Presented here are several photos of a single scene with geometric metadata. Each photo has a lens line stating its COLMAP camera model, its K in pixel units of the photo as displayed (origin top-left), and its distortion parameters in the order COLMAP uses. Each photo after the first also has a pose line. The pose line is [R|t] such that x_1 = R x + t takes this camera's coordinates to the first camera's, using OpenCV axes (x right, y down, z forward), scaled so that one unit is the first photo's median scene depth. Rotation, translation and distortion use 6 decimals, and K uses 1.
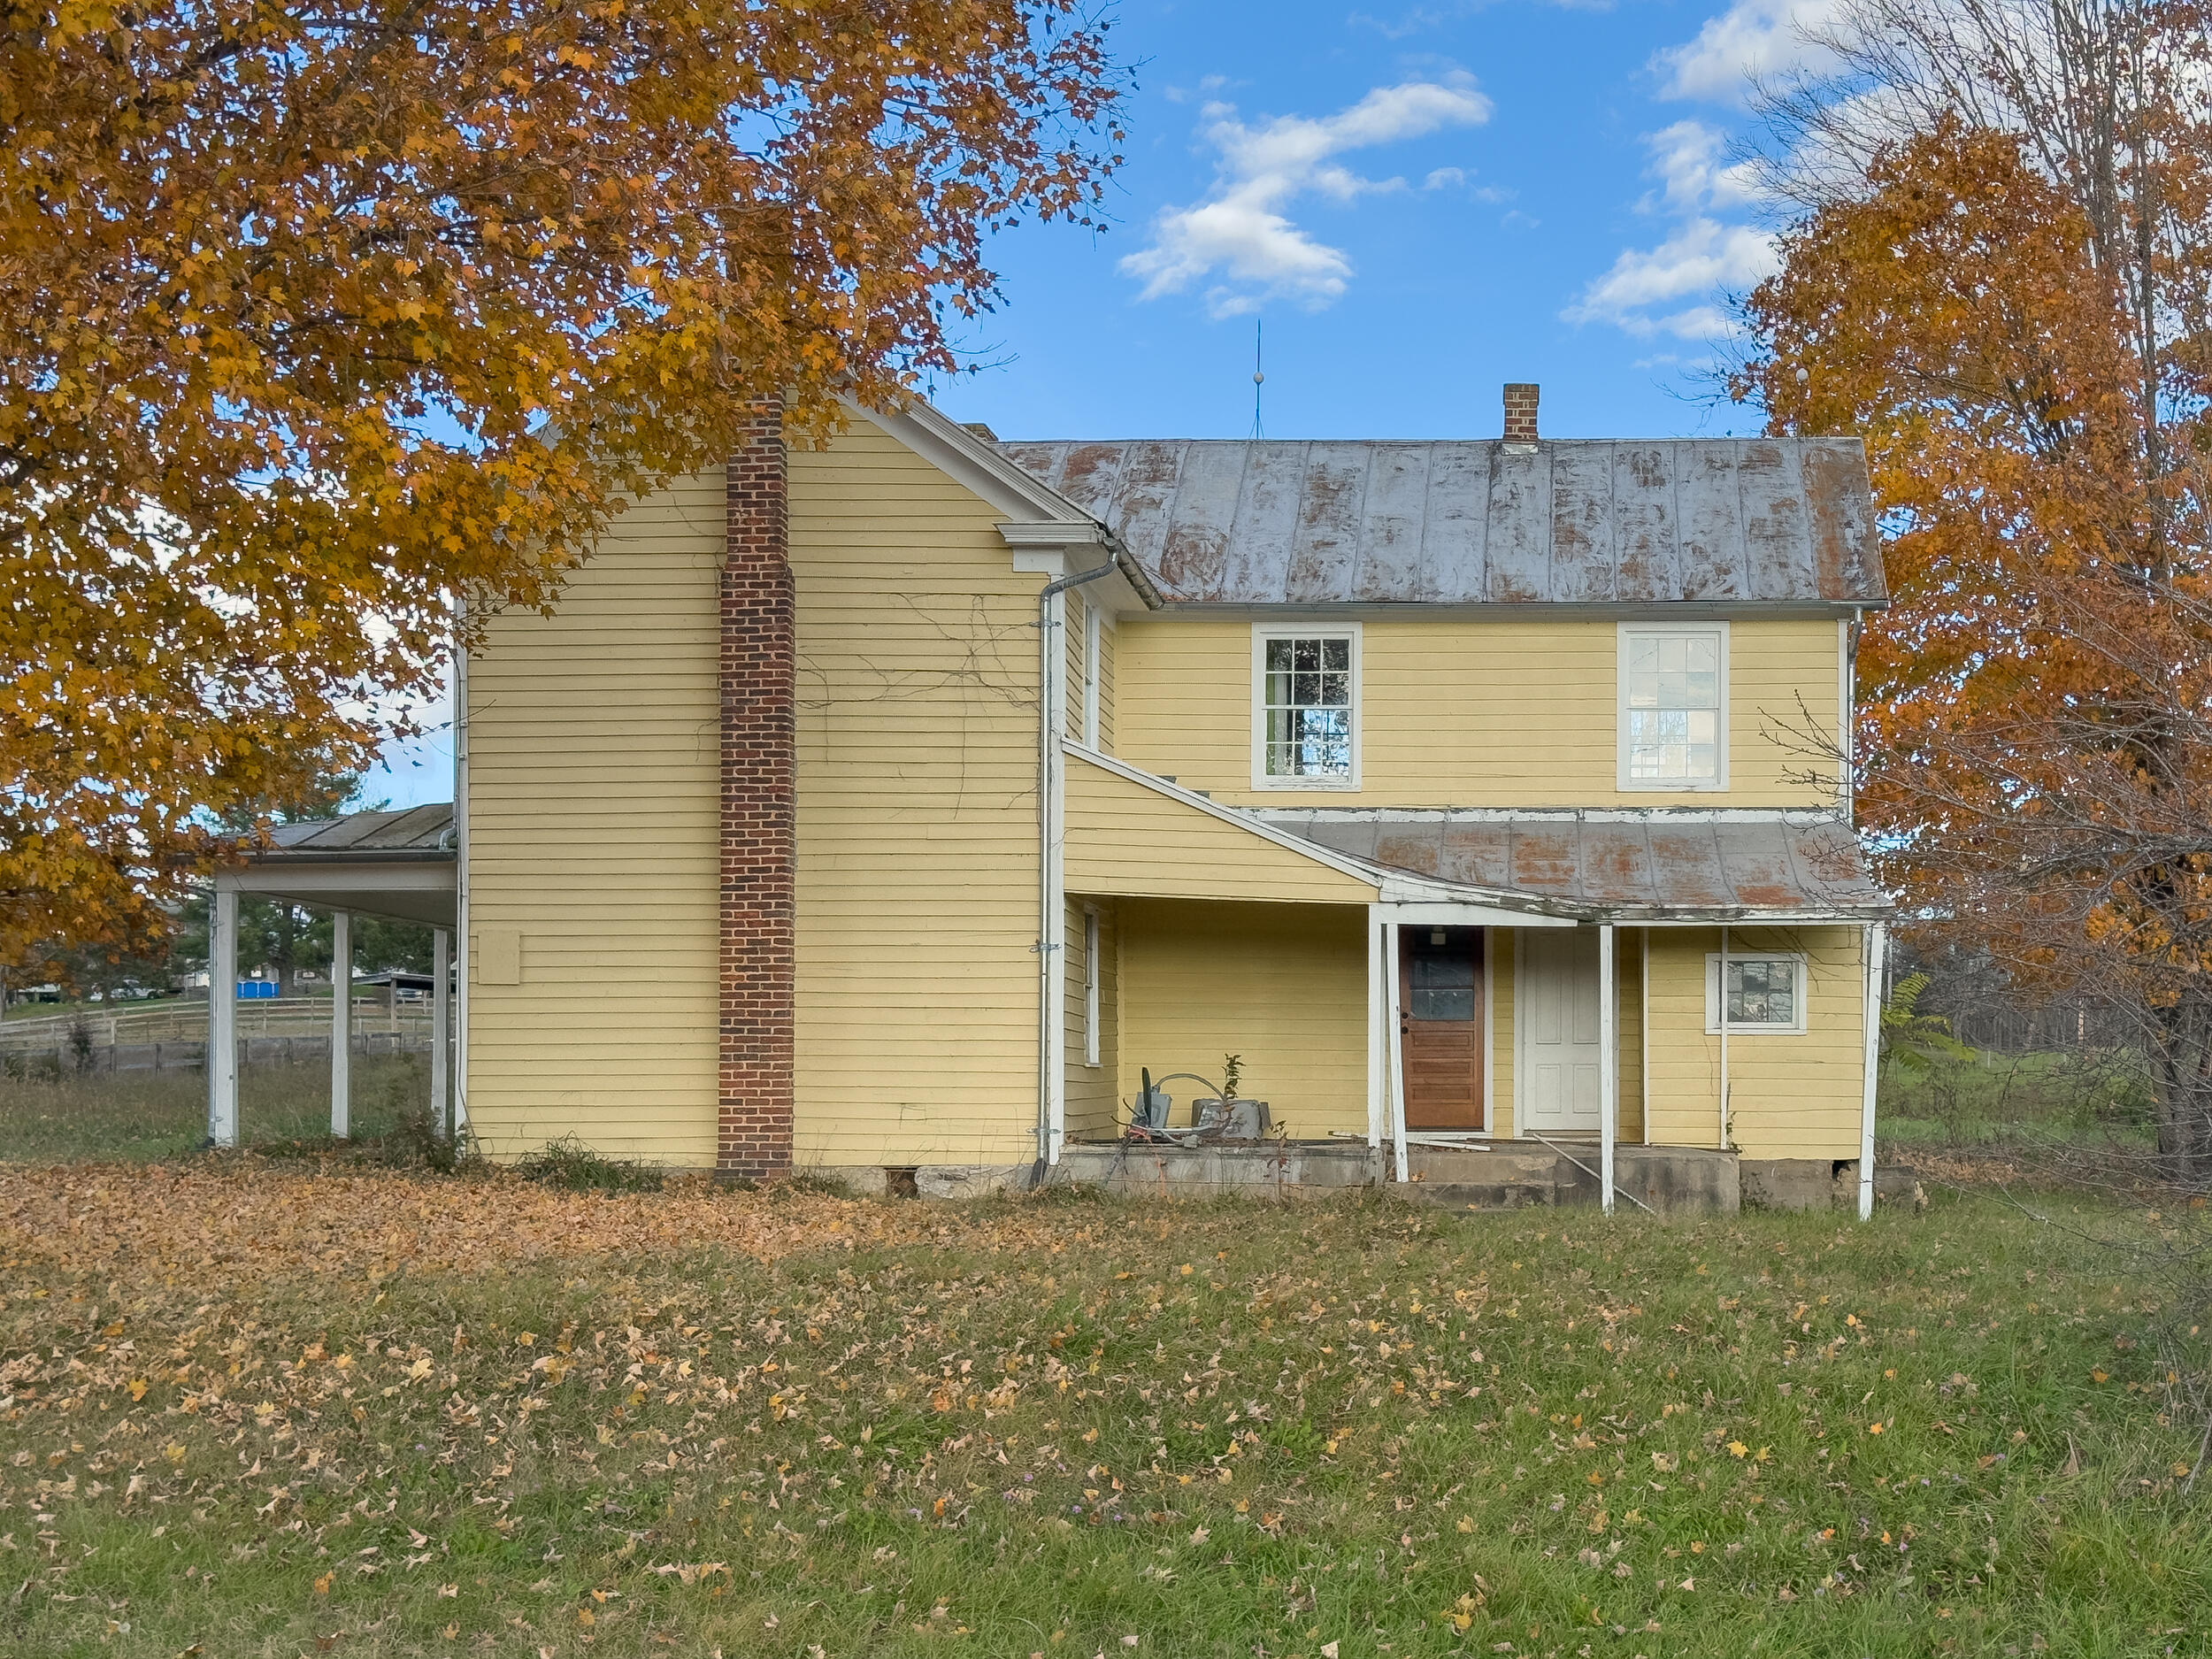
lens RADIAL K [[3173.5, 0, 1106.0], [0, 3173.5, 829.5], [0, 0, 1]] dist [0.218067, -0.507673]
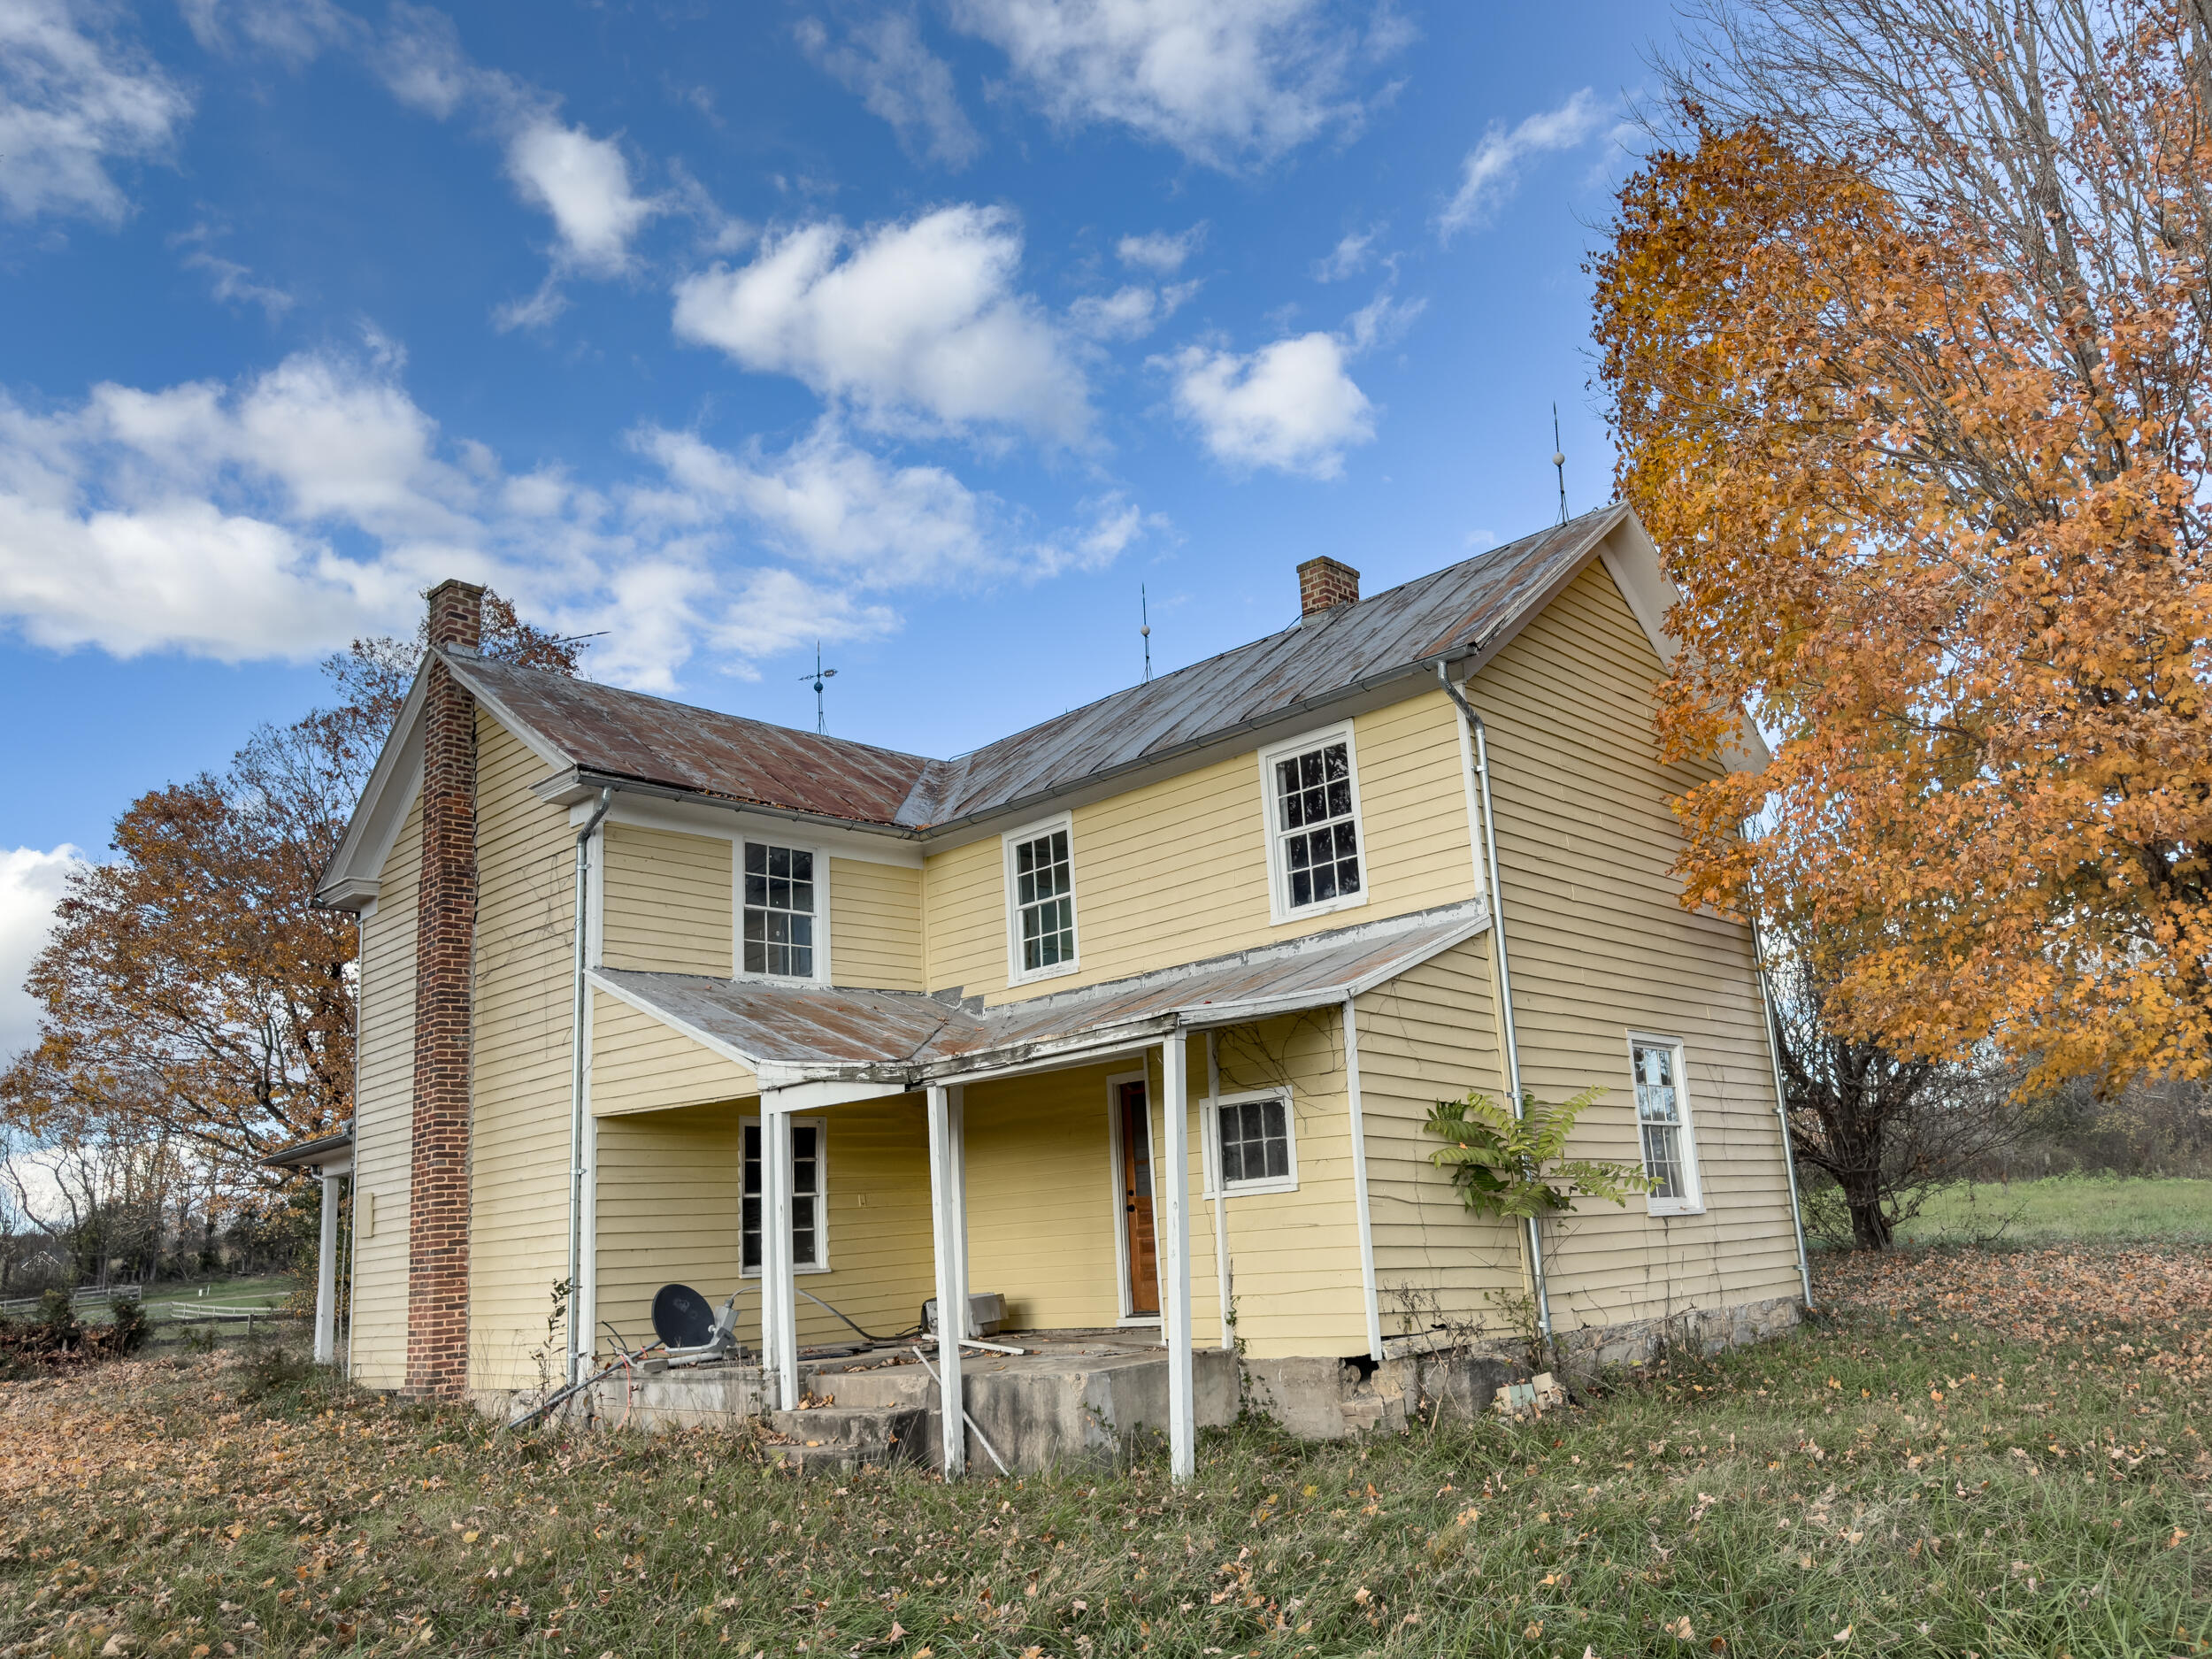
lens RADIAL K [[1582.6, 0, 1106.0], [0, 1582.6, 829.5], [0, 0, 1]] dist [0.037775, -0.029689]
pose [[0.781189, -0.216196, -0.585665, 0.437656], [0.117043, 0.972207, -0.202768, 0.052622], [0.613225, 0.089852, 0.784781, 0.675799]]
